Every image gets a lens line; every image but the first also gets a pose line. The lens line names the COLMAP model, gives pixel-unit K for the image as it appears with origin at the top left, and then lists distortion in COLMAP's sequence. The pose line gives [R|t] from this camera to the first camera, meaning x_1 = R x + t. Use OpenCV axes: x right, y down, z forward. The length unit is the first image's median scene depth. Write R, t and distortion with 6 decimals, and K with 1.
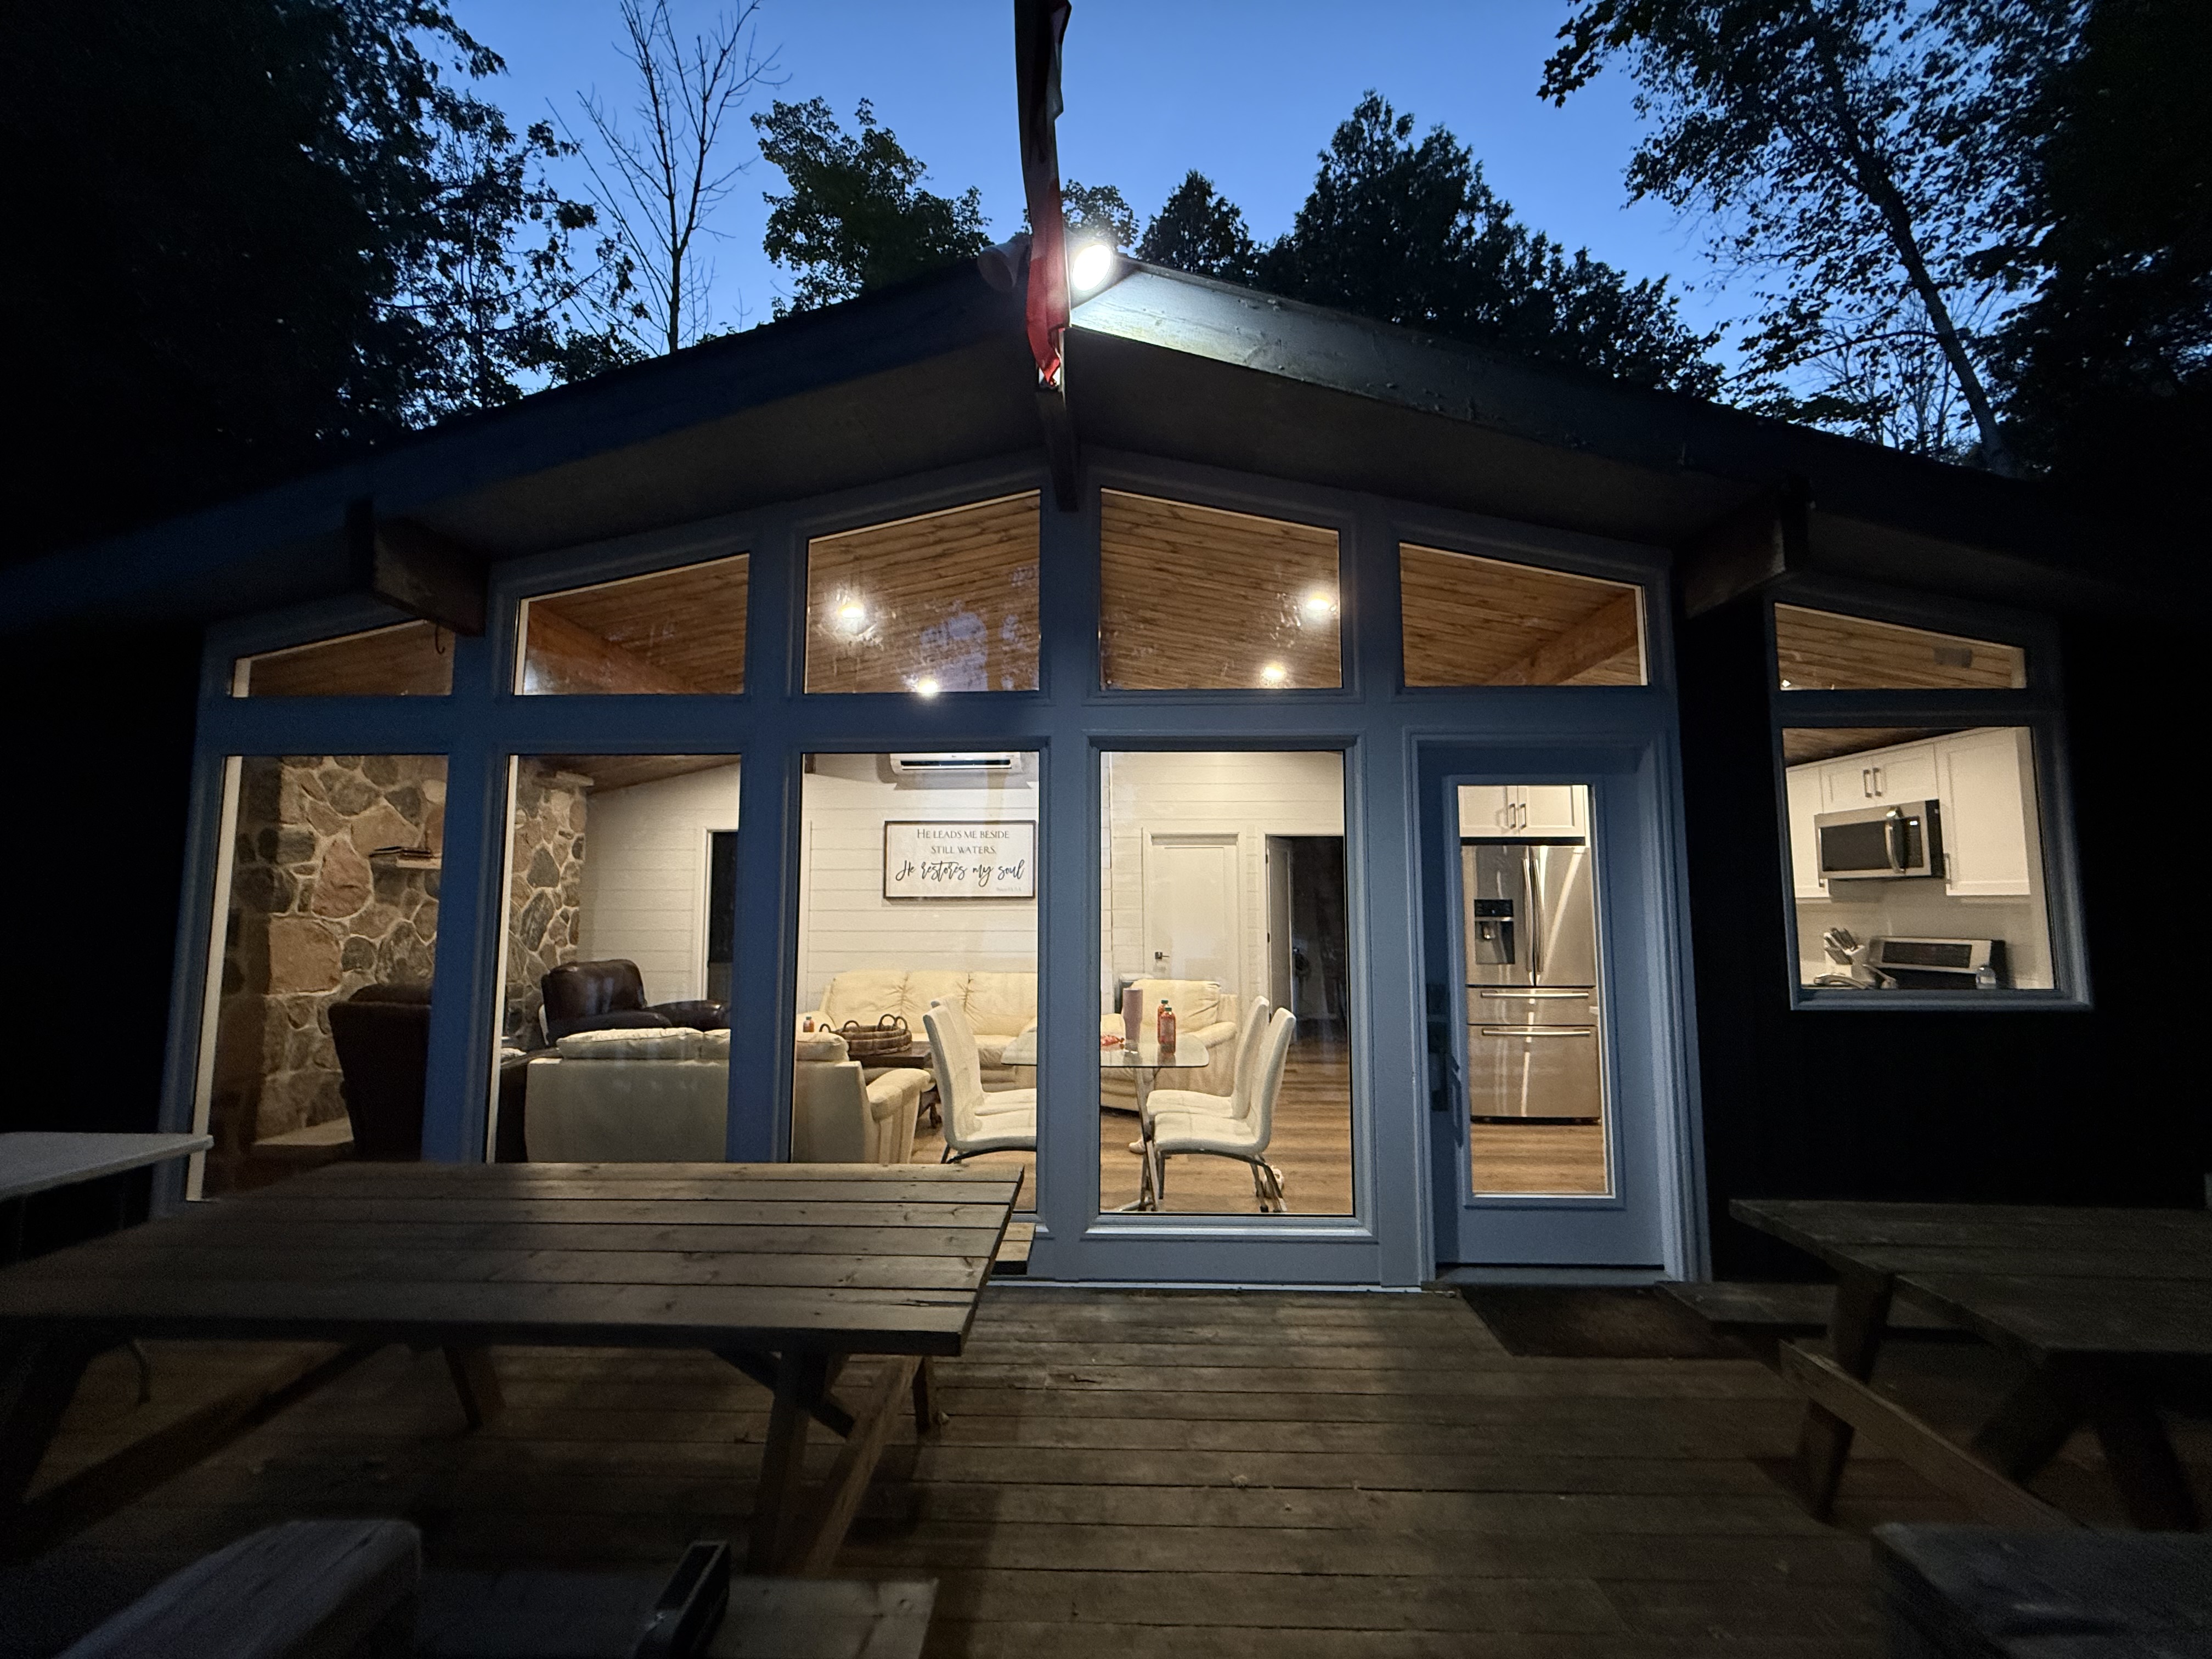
lens RADIAL K [[888.2, 0, 1102.0], [0, 888.2, 832.6], [0, 0, 1]] dist [-0.003180, -0.000088]
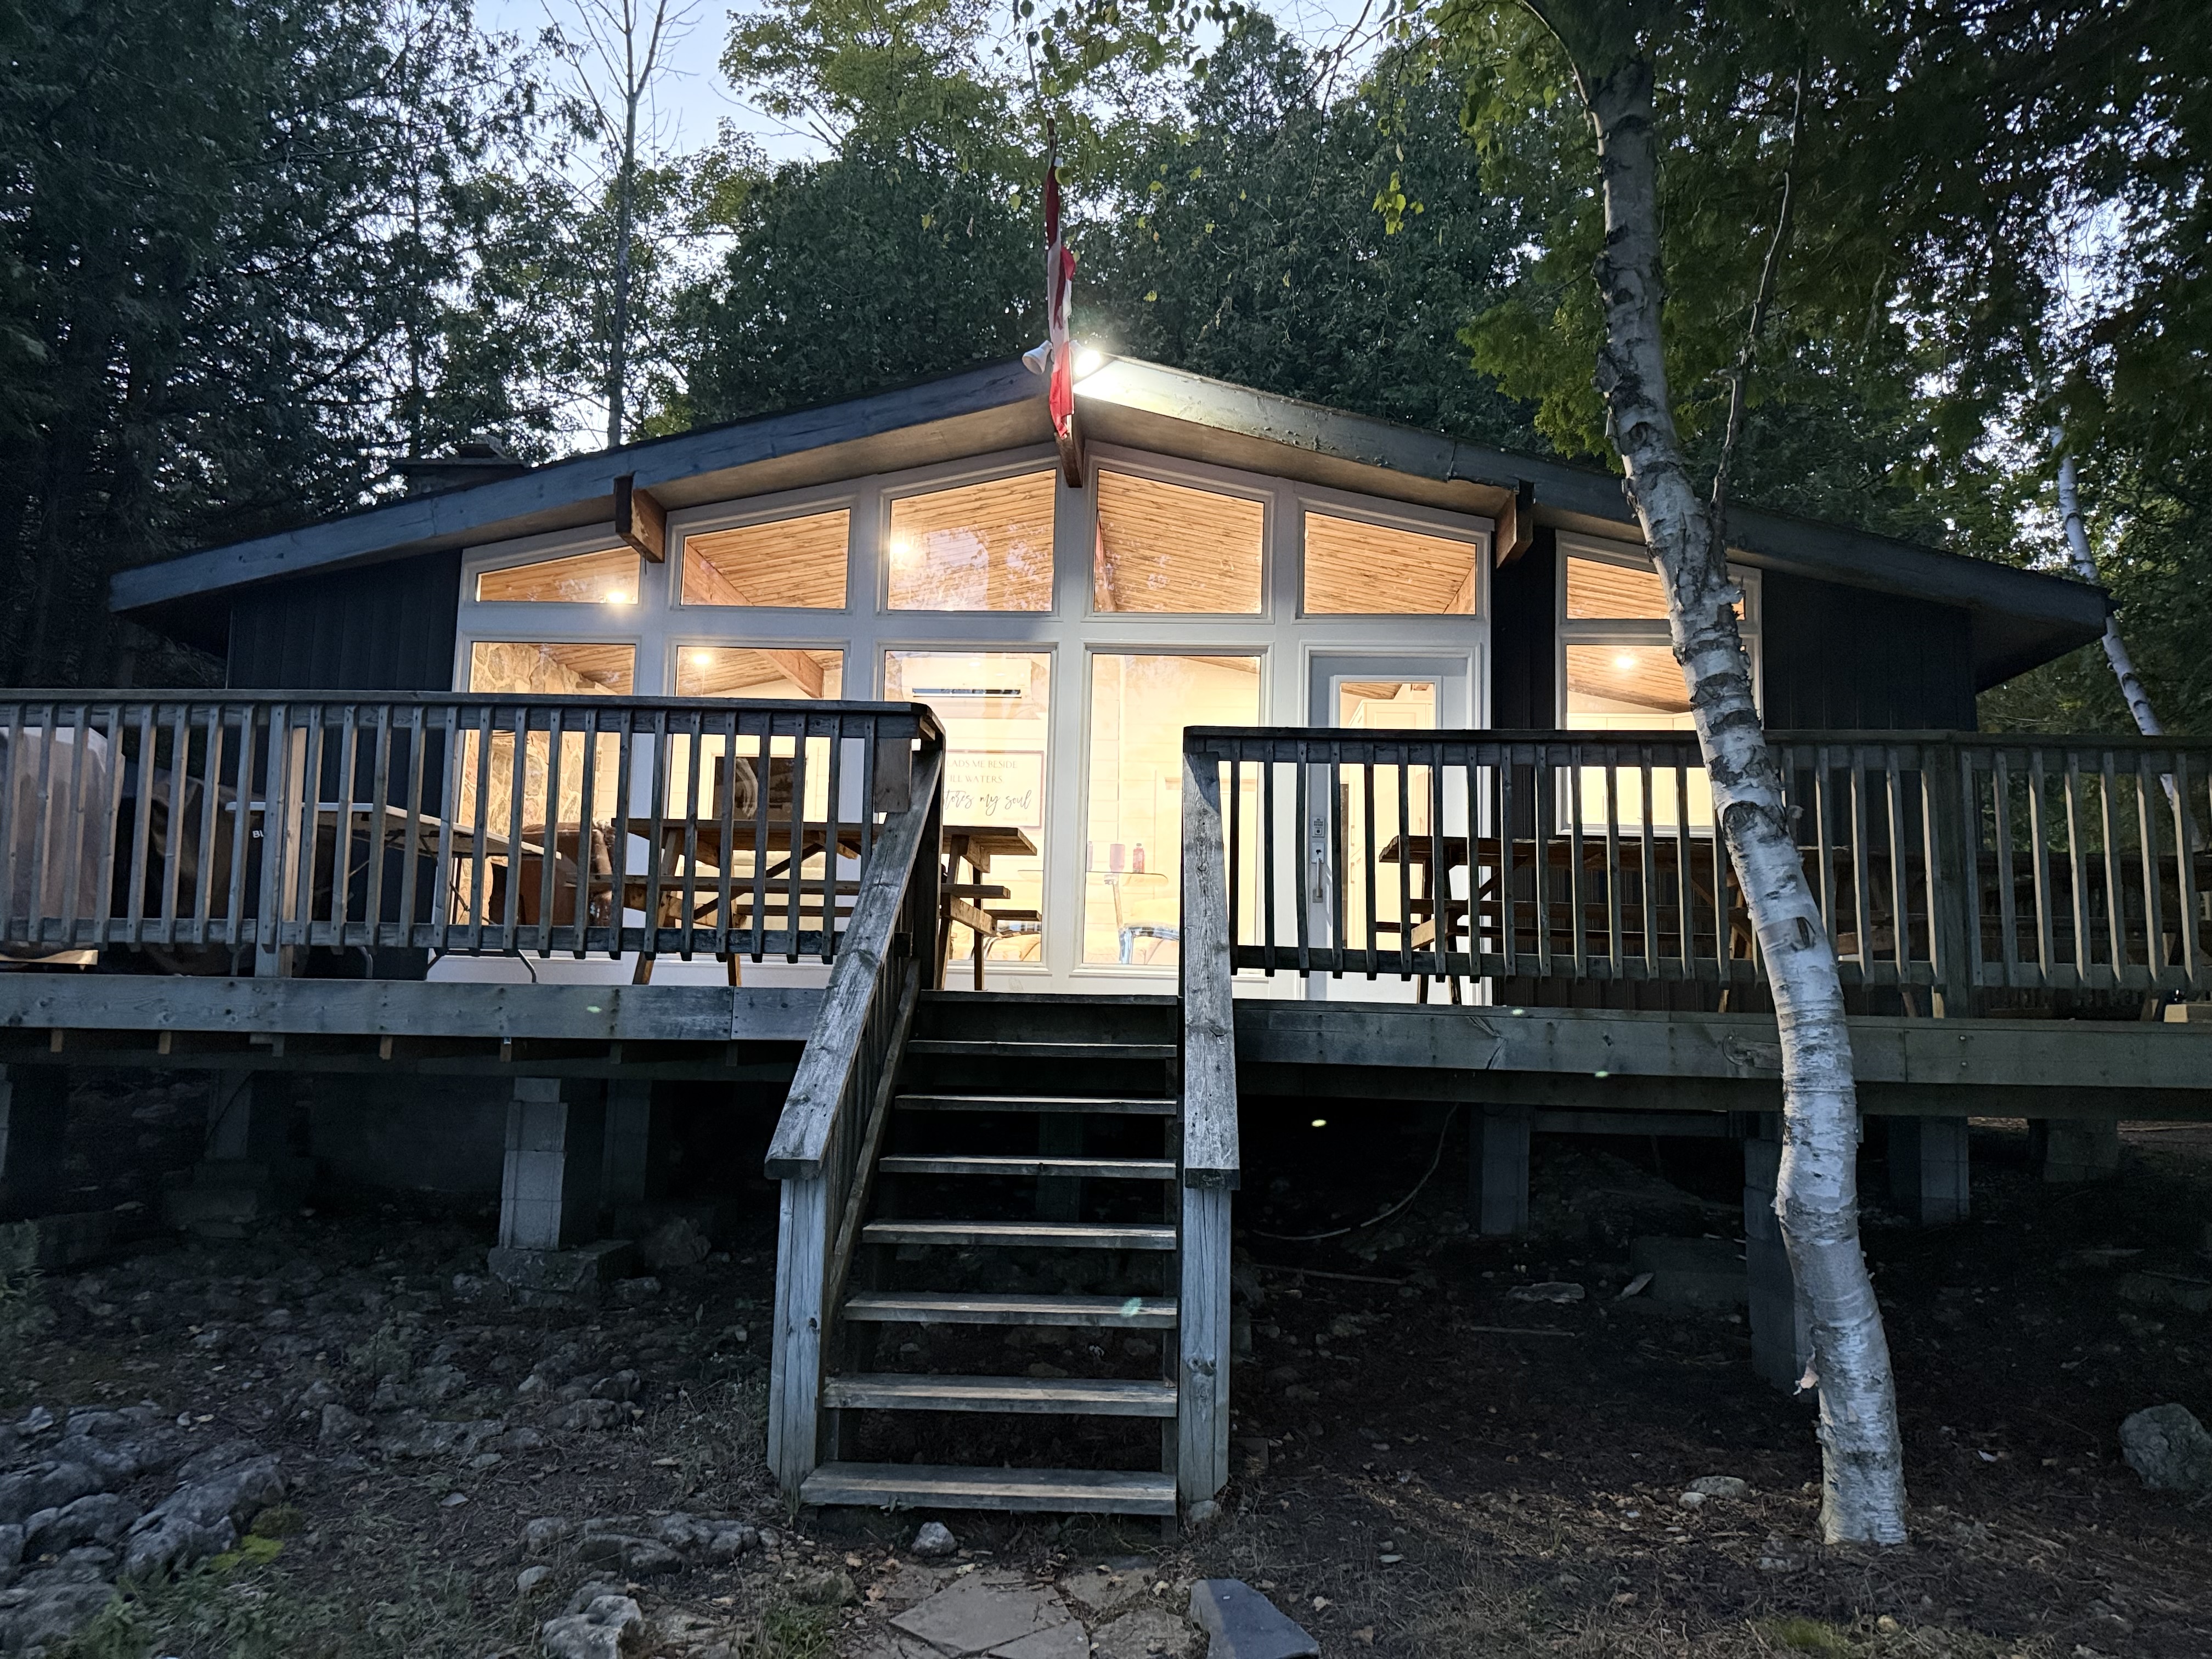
lens RADIAL K [[1533.8, 0, 1108.3], [0, 1533.8, 826.8], [0, 0, 1]] dist [0.000116, -0.003965]
pose [[0.999236, 0.027462, -0.027825, 0.077450], [-0.028622, 0.998701, -0.042165, 0.225162], [0.026631, 0.042929, 0.998723, -1.123844]]
